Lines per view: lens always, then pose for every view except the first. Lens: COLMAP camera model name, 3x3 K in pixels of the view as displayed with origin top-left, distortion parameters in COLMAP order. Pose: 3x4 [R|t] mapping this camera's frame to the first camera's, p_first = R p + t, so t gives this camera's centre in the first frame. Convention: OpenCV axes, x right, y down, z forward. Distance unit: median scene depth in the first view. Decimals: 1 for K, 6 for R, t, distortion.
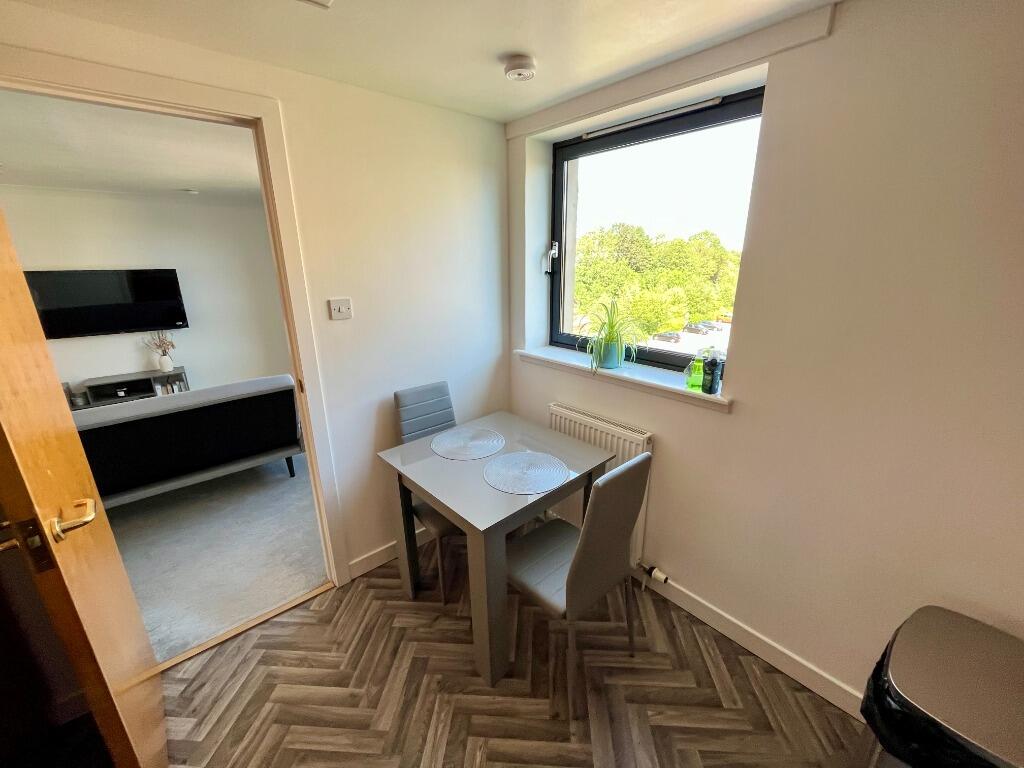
lens RADIAL K [[413.1, 0, 502.1], [0, 413.1, 322.2], [0, 0, 1]] dist [0.002455, -0.000037]
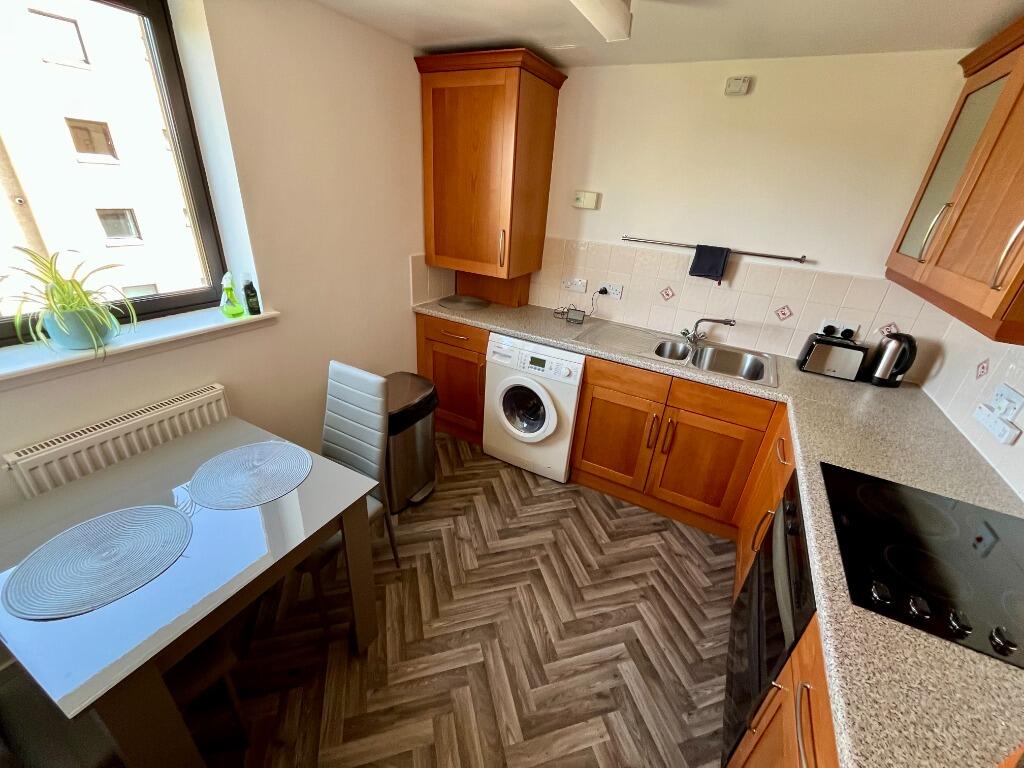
lens RADIAL K [[413.1, 0, 510.6], [0, 413.1, 384.4], [0, 0, 1]] dist [0.002455, -0.000037]
pose [[-0.345277, -0.412017, 0.843223, -1.076787], [0.063864, 0.886082, 0.459109, -0.170404], [-0.936325, 0.212371, -0.279631, 1.215297]]
